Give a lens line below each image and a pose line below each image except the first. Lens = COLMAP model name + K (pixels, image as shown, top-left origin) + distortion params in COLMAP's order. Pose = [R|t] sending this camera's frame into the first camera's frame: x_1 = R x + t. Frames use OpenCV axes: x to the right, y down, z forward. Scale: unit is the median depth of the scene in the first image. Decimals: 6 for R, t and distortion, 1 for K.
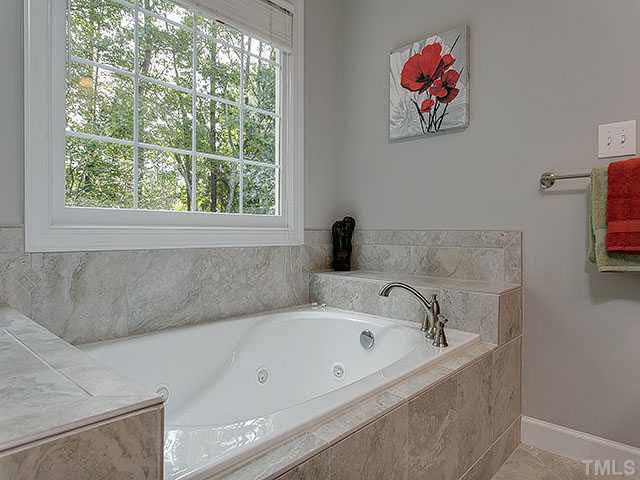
lens RADIAL K [[403.8, 0, 320.0], [0, 403.8, 235.1], [0, 0, 1]] dist [-0.005827, -0.000709]
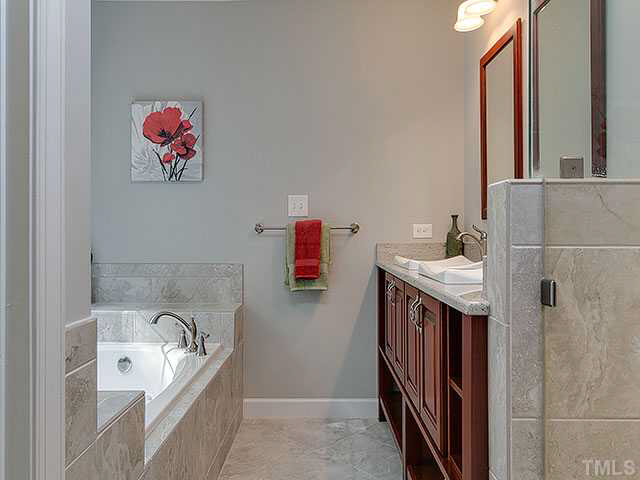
lens RADIAL K [[485.7, 0, 320.6], [0, 485.7, 238.9], [0, 0, 1]] dist [0.056565, 0.001638]
pose [[0.735129, -0.004109, 0.677914, -0.385627], [0.002633, 0.999991, 0.003207, -0.090858], [-0.677922, -0.000573, 0.735134, -0.360118]]
